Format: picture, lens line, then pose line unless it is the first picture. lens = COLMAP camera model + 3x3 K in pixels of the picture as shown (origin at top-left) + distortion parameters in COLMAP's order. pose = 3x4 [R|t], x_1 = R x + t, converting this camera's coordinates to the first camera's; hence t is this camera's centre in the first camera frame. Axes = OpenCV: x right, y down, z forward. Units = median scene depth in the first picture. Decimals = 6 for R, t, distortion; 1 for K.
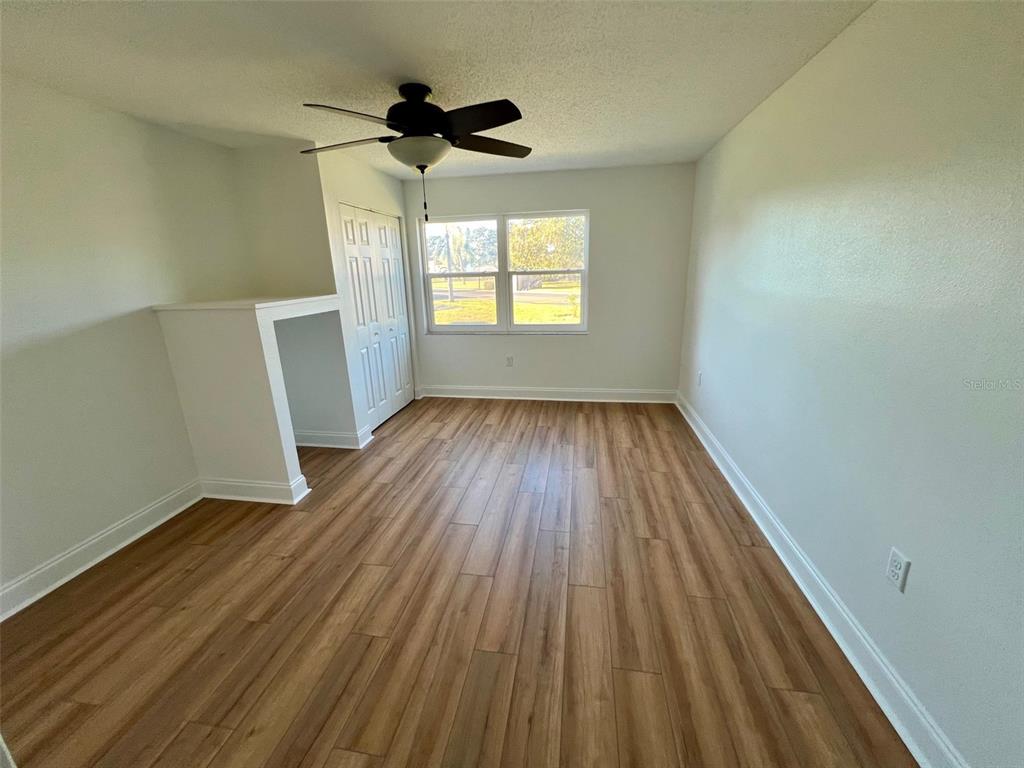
lens RADIAL K [[409.4, 0, 512.8], [0, 409.4, 382.2], [0, 0, 1]] dist [-0.003692, 0.000876]
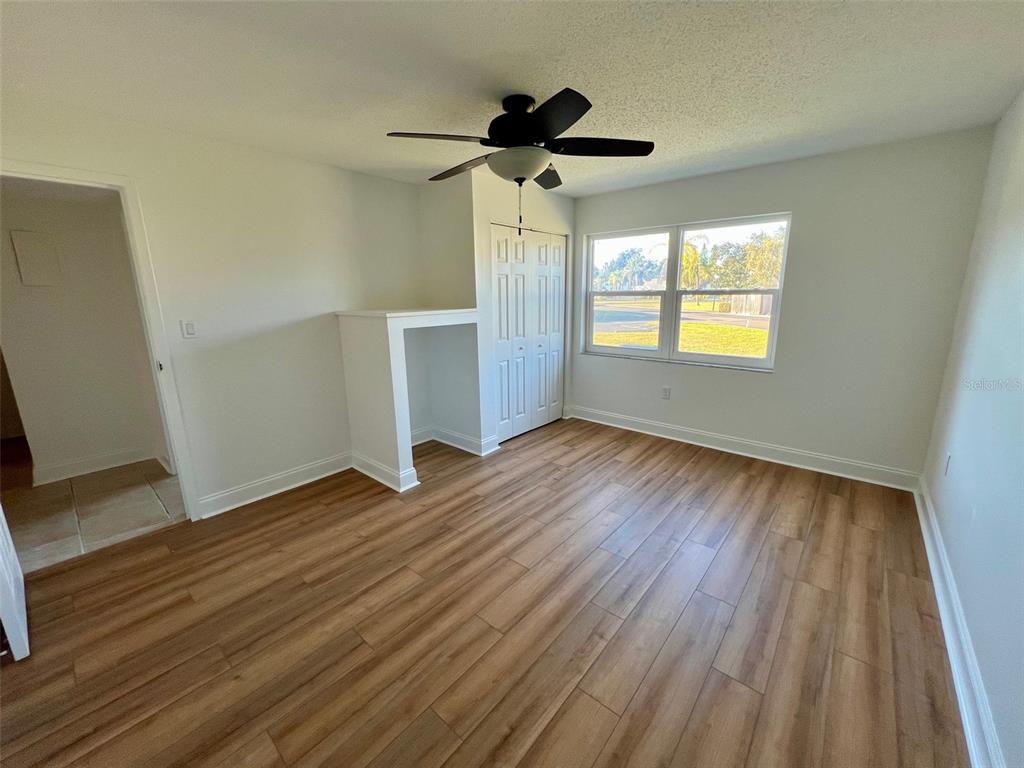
lens RADIAL K [[409.4, 0, 512.8], [0, 409.4, 382.2], [0, 0, 1]] dist [-0.003692, 0.000876]
pose [[0.854521, 0.126940, -0.503667, 0.233624], [-0.149010, 0.988829, -0.003594, -0.037458], [0.497584, 0.078122, 0.863891, 0.149871]]
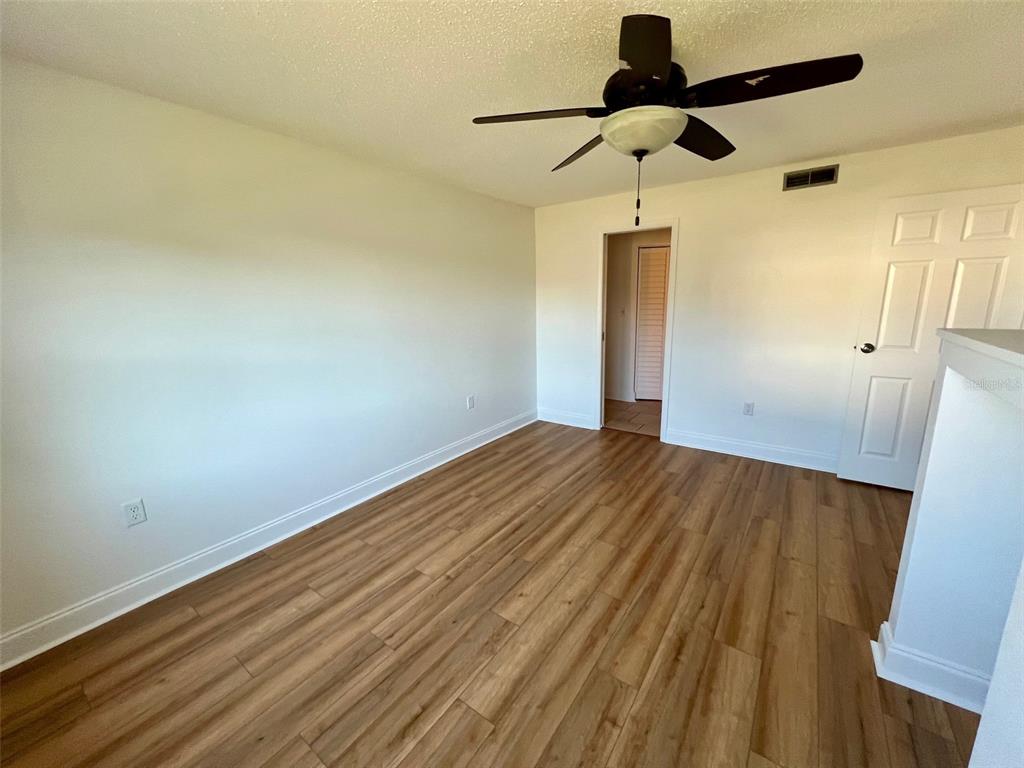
lens RADIAL K [[409.4, 0, 512.8], [0, 409.4, 382.2], [0, 0, 1]] dist [-0.003692, 0.000876]
pose [[-0.893097, -0.046253, 0.447479, -0.277760], [0.164769, 0.891947, 0.421048, -0.381855], [-0.418603, 0.449768, -0.788974, 1.421709]]
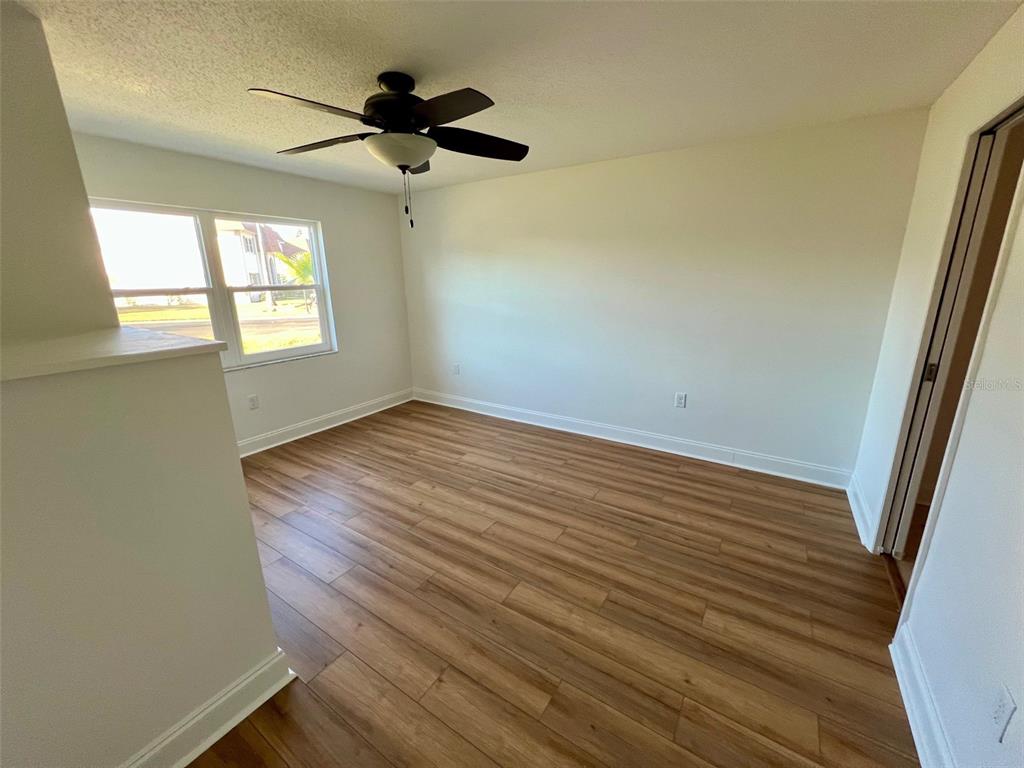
lens RADIAL K [[409.4, 0, 512.8], [0, 409.4, 382.2], [0, 0, 1]] dist [-0.003692, 0.000876]
pose [[0.403266, -0.211957, 0.890197, -0.772120], [0.249365, 0.961442, 0.115956, -0.089057], [-0.880451, 0.175222, 0.440572, 0.361926]]
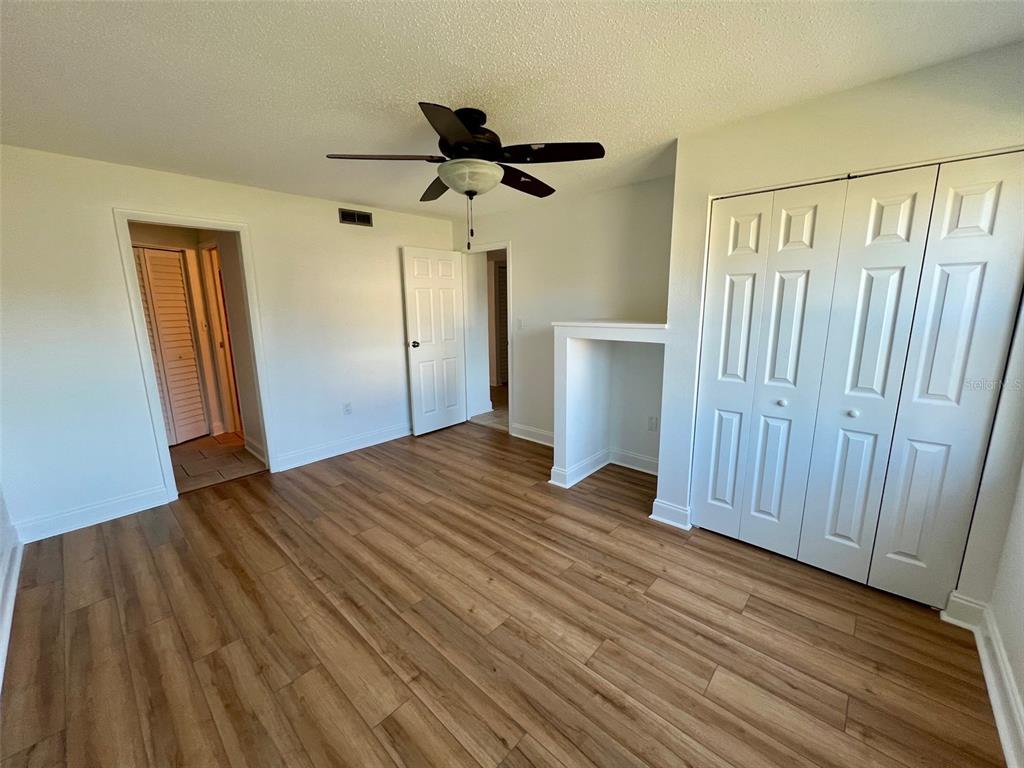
lens RADIAL K [[409.4, 0, 512.8], [0, 409.4, 382.2], [0, 0, 1]] dist [-0.003692, 0.000876]
pose [[-0.546844, 0.191112, -0.815131, 0.440858], [-0.200151, 0.915528, 0.348925, -0.359063], [0.812959, 0.353957, -0.462399, 1.265767]]
